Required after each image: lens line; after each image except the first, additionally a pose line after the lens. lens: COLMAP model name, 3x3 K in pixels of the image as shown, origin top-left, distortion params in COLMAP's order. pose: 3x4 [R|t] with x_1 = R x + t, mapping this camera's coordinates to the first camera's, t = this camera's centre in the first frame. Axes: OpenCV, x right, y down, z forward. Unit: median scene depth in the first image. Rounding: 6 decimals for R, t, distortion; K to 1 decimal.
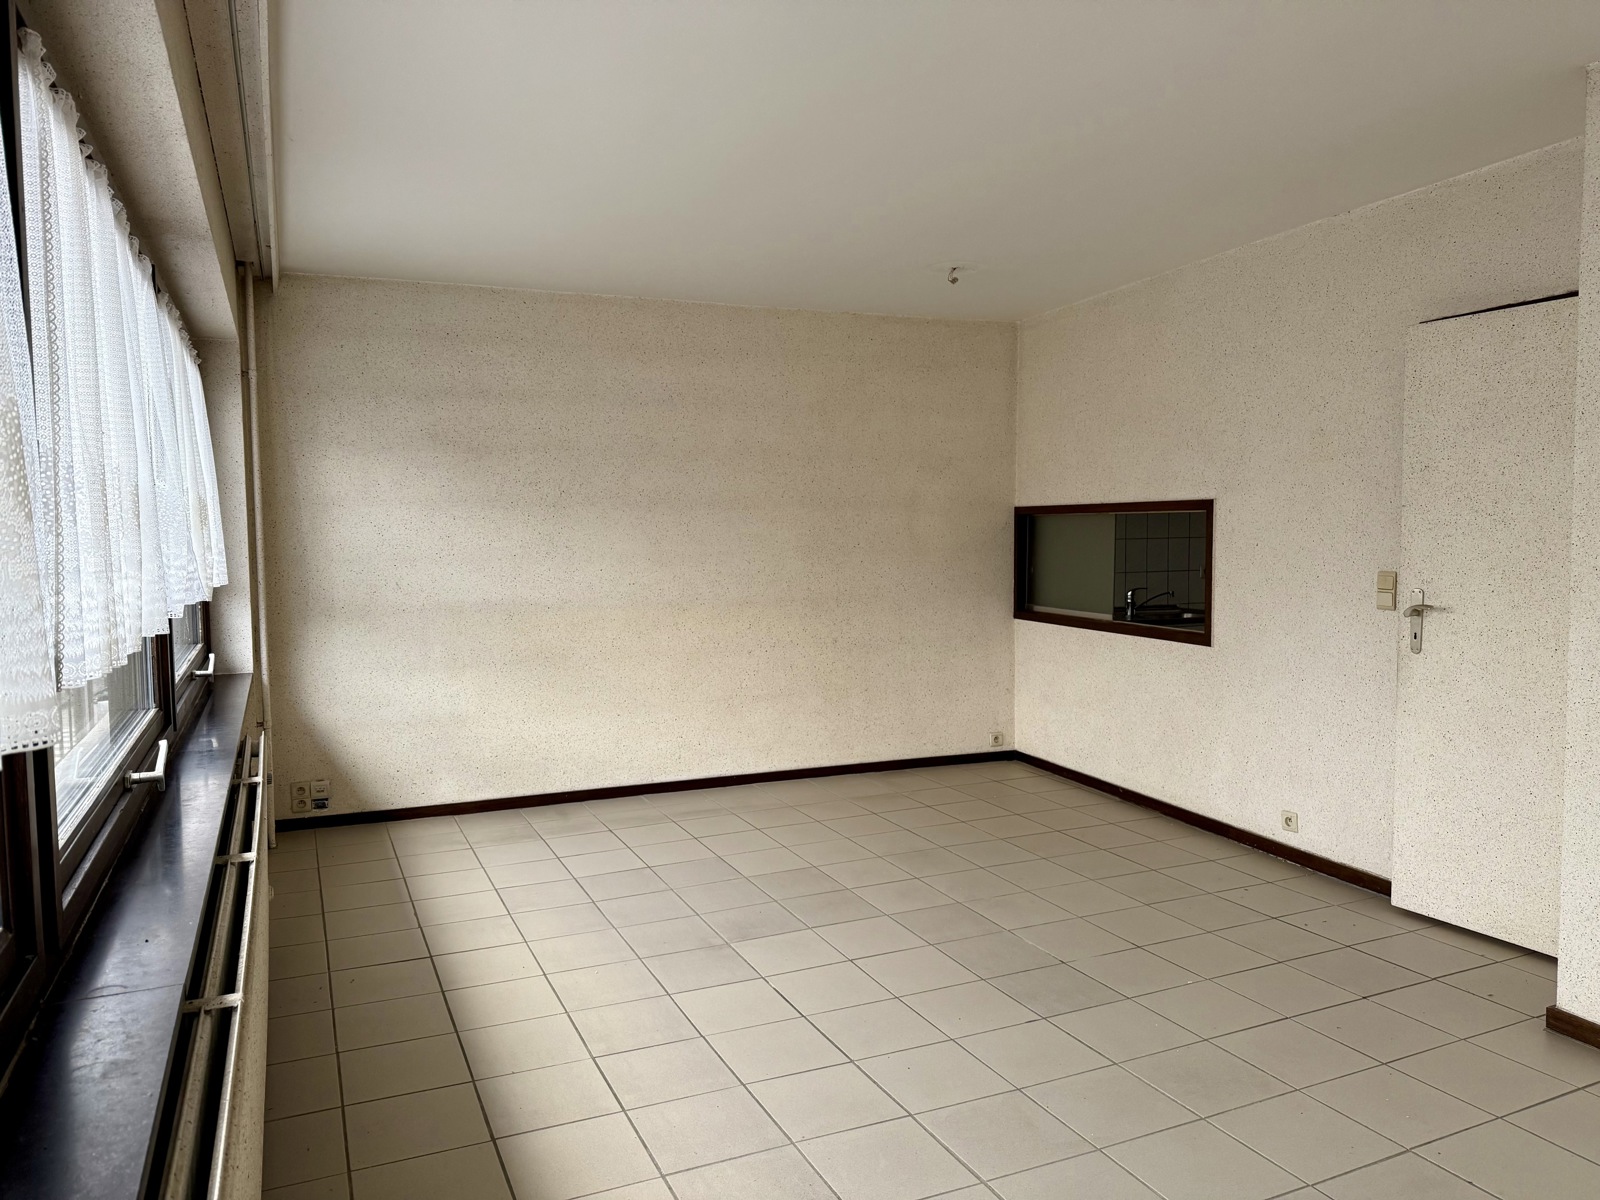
lens RADIAL K [[1123.2, 0, 798.4], [0, 1123.2, 604.4], [0, 0, 1]] dist [0.005648, -0.019269]
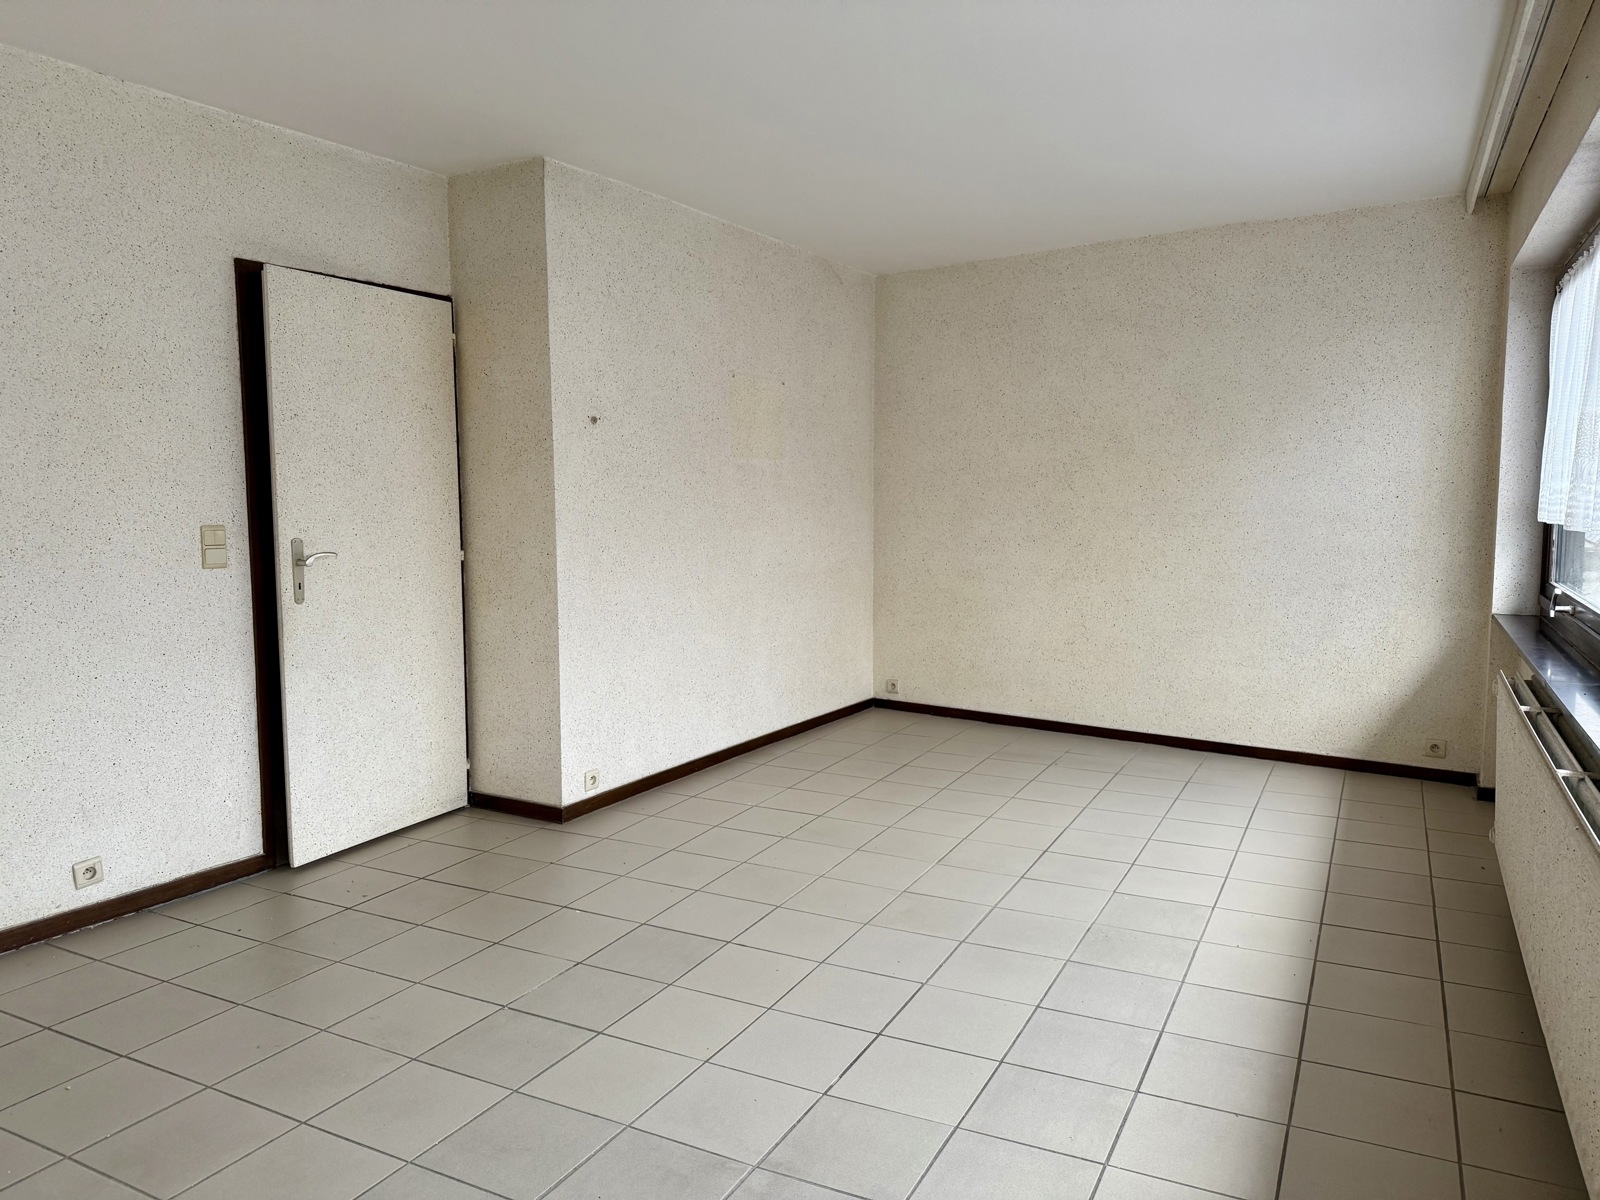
lens RADIAL K [[1123.2, 0, 798.0], [0, 1123.2, 597.4], [0, 0, 1]] dist [0.005648, -0.019269]
pose [[-0.618439, -0.062332, 0.783357, -0.514187], [0.063750, 0.989584, 0.129070, -0.063840], [-0.783243, 0.129761, -0.608024, 1.298062]]
